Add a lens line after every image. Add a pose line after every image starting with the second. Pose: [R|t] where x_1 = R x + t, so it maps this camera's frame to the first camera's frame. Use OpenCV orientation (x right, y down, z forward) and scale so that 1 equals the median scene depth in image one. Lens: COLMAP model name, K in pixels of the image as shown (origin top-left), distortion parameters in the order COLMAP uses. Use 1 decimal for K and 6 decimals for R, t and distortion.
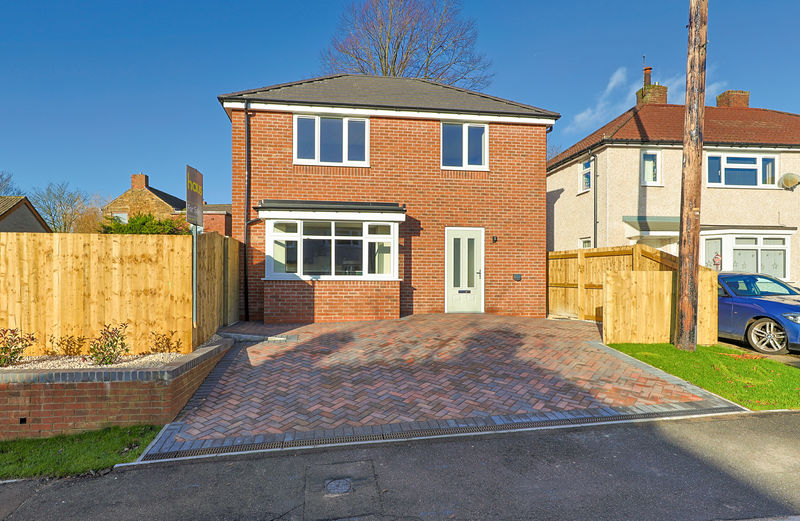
lens RADIAL K [[436.6, 0, 388.2], [0, 436.6, 281.1], [0, 0, 1]] dist [0.001508, 0.002641]
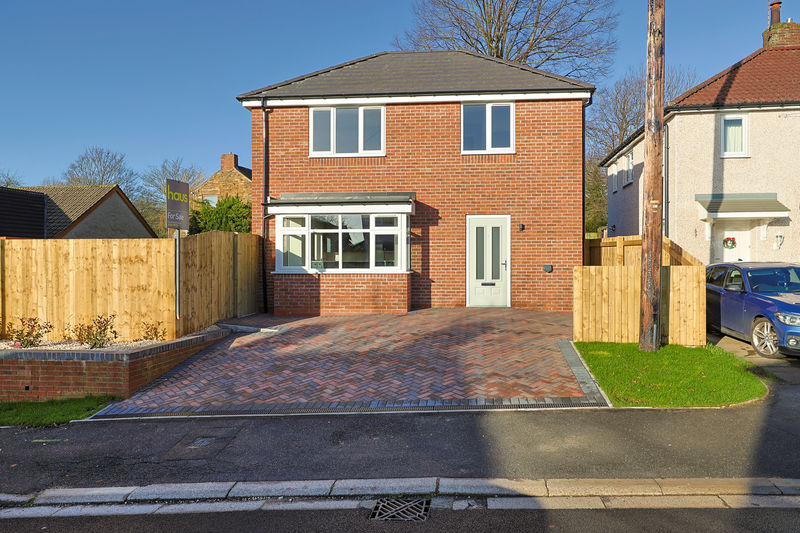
lens RADIAL K [[507.8, 0, 399.7], [0, 507.8, 266.4], [0, 0, 1]] dist [0.000760, 0.003151]
pose [[0.981071, -0.005366, -0.193576, 0.224358], [0.005487, 0.999985, 0.000085, -0.016360], [0.193573, -0.001146, 0.981085, -0.113021]]
